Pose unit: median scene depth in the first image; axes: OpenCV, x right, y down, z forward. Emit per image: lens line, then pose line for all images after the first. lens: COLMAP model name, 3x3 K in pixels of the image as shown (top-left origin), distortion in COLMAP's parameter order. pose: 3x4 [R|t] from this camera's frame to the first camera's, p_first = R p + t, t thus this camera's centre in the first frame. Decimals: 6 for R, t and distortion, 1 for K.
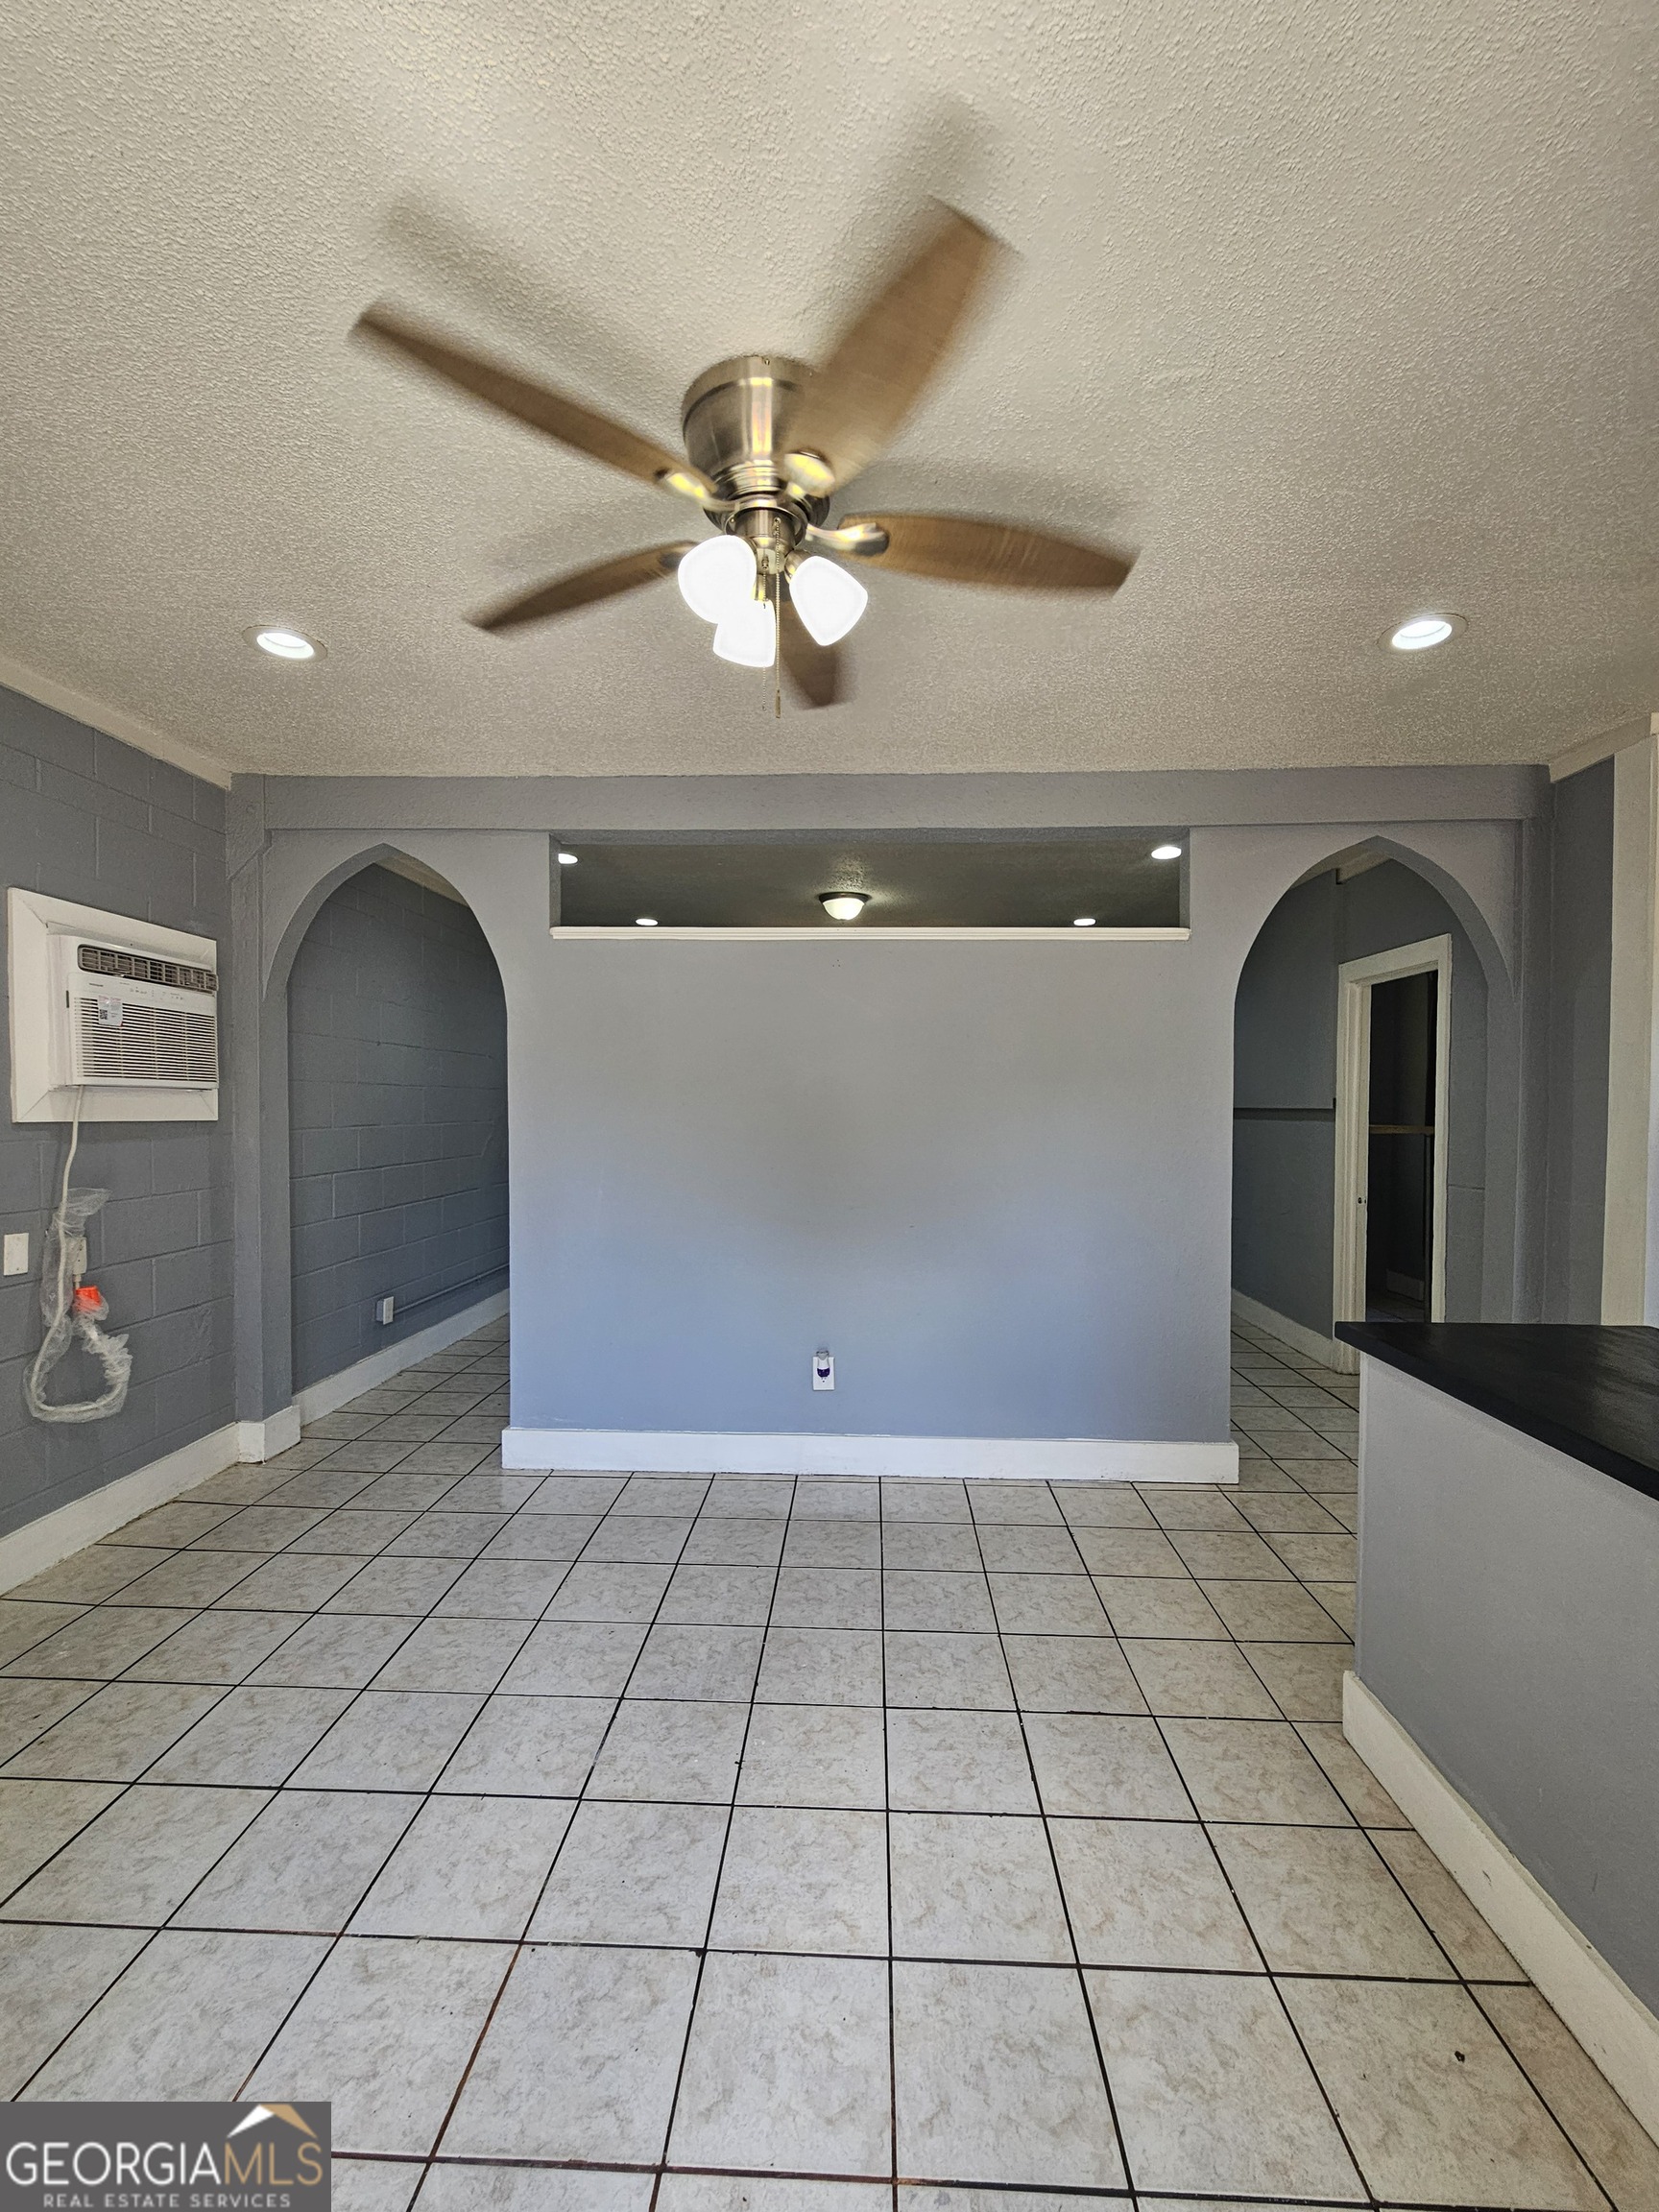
lens RADIAL K [[909.8, 0, 836.8], [0, 909.8, 1119.1], [0, 0, 1]] dist [-0.003978, 0.001662]
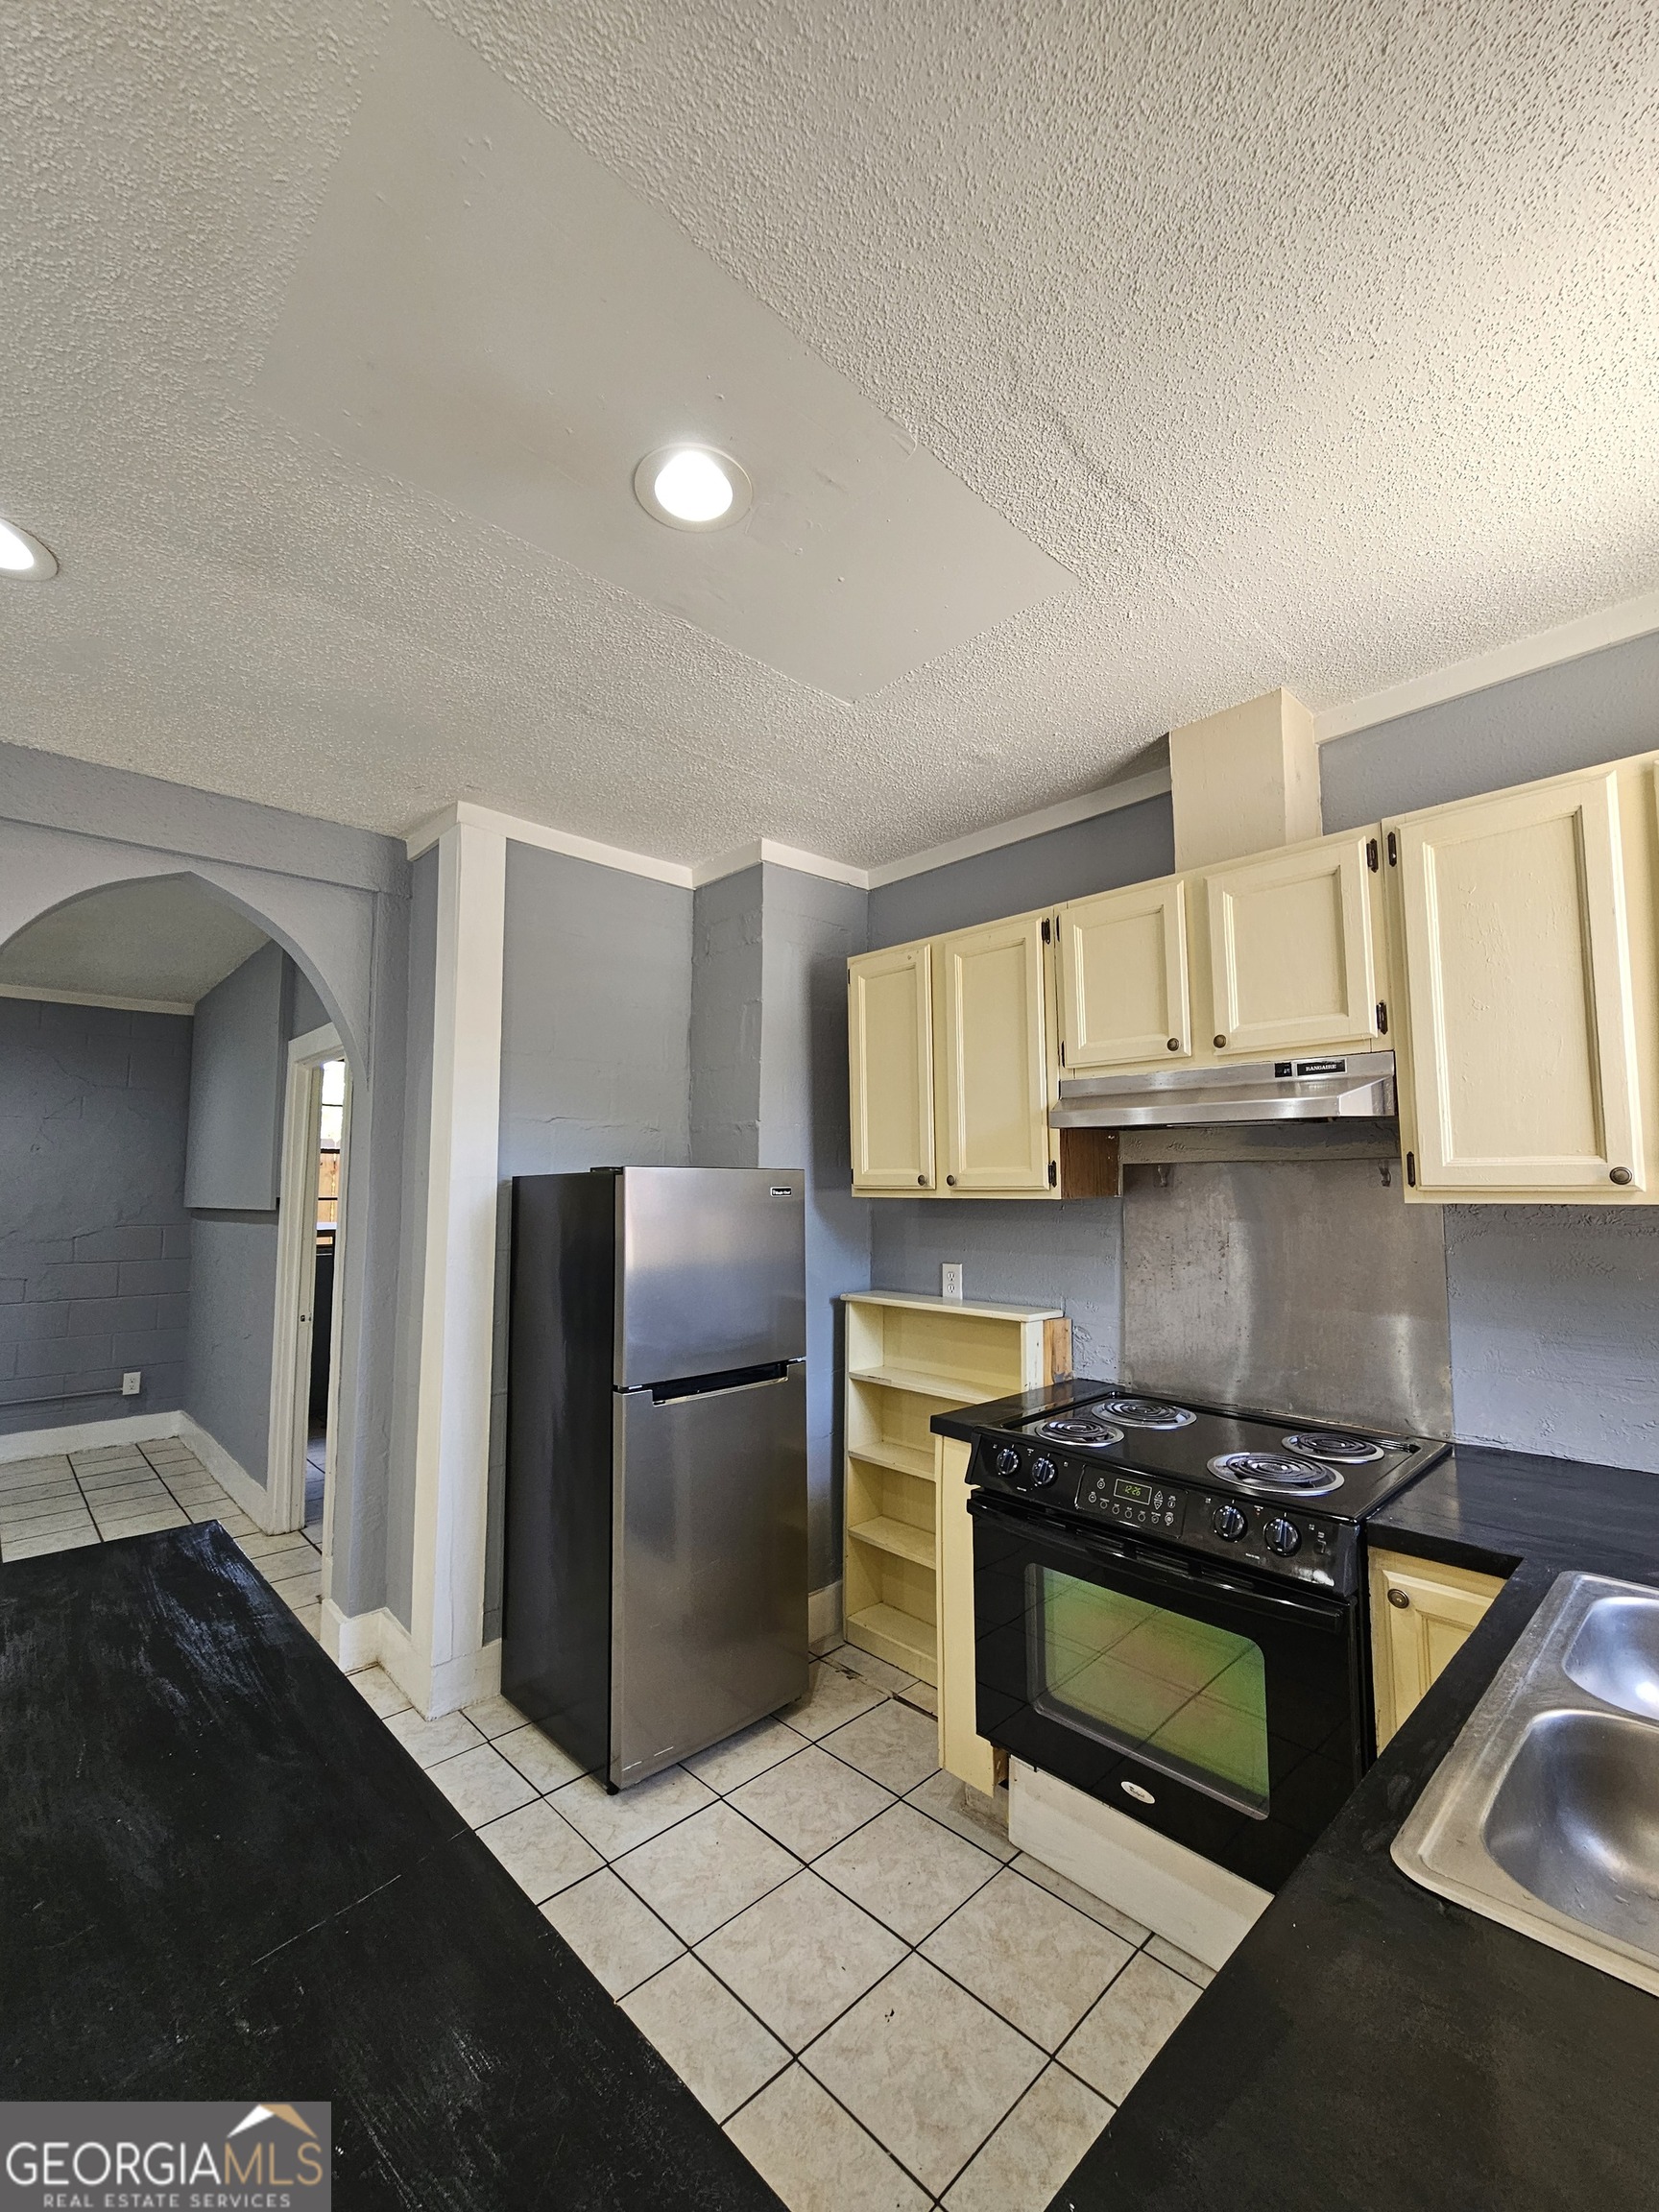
lens RADIAL K [[909.8, 0, 836.8], [0, 909.8, 1119.1], [0, 0, 1]] dist [-0.003978, 0.001662]
pose [[0.694421, 0.051049, 0.717756, 1.167294], [0.019580, 0.995770, -0.089765, -0.037098], [-0.719302, 0.076389, 0.690485, 0.161651]]
